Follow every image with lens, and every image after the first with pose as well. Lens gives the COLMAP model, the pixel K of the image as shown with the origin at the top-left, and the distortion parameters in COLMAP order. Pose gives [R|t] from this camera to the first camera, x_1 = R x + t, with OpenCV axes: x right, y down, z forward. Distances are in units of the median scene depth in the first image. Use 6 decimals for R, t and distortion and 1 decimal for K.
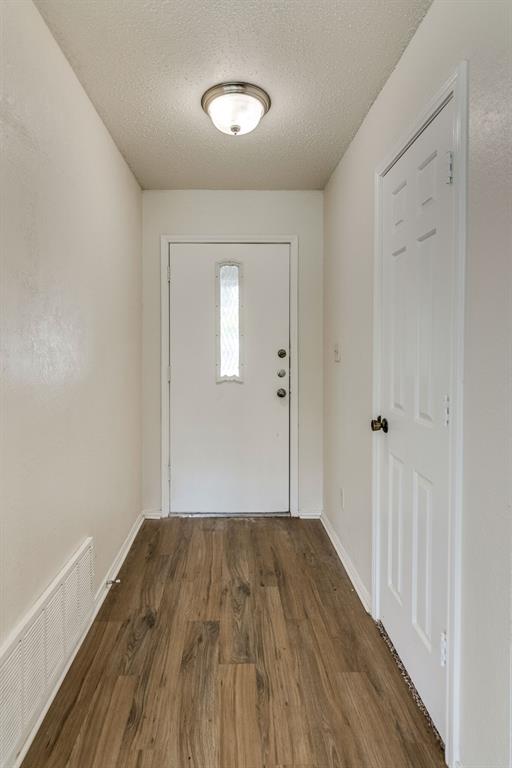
lens RADIAL K [[522.7, 0, 254.6], [0, 522.7, 382.3], [0, 0, 1]] dist [0.022989, 0.016480]
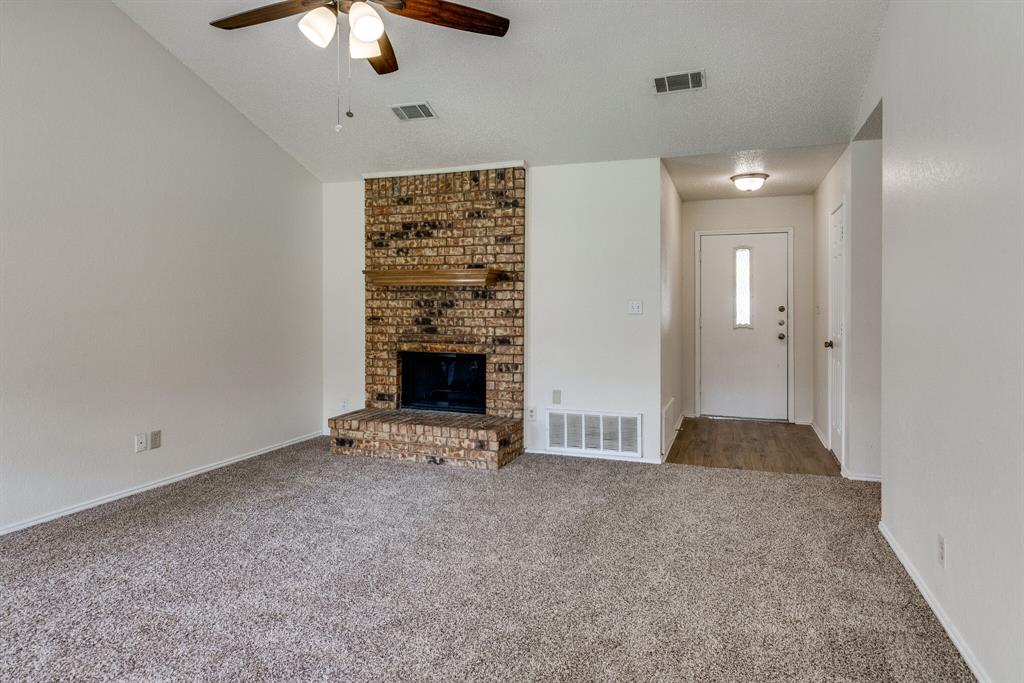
lens RADIAL K [[554.3, 0, 545.0], [0, 554.3, 304.0], [0, 0, 1]] dist [0.001800, 0.002861]
pose [[0.929021, -0.002636, -0.370019, 0.012238], [-0.022376, 0.997744, -0.063287, 0.043840], [0.369351, 0.067075, 0.926866, -0.672396]]
